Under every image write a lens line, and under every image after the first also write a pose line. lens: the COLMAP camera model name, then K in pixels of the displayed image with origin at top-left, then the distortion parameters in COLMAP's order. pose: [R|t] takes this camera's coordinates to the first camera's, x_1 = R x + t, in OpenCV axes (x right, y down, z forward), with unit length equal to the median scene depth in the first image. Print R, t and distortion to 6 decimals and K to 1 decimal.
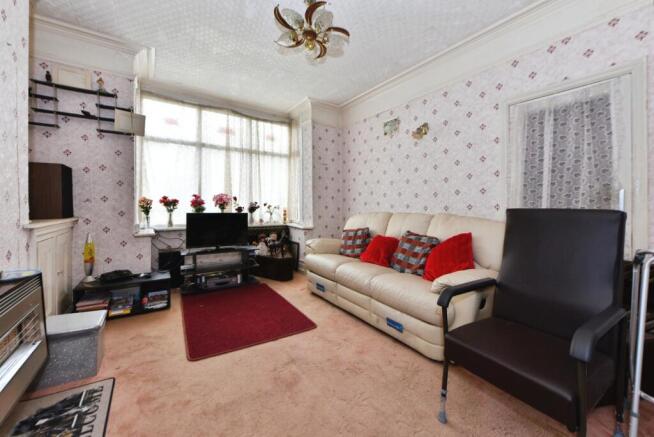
lens RADIAL K [[269.3, 0, 327.5], [0, 269.3, 211.5], [0, 0, 1]] dist [-0.001352, -0.000364]
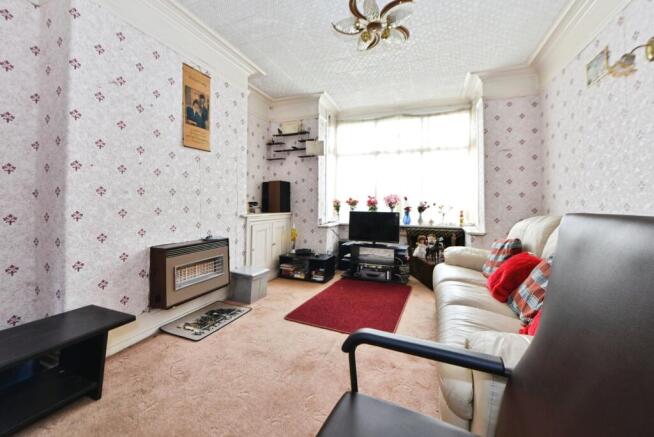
lens RADIAL K [[255.9, 0, 313.4], [0, 255.9, 203.1], [0, 0, 1]] dist [-0.001720, -0.000296]
pose [[0.546845, -0.004373, -0.837222, 0.366106], [-0.022116, 0.999562, -0.019666, -0.004701], [0.836942, 0.029270, 0.546509, 0.218858]]
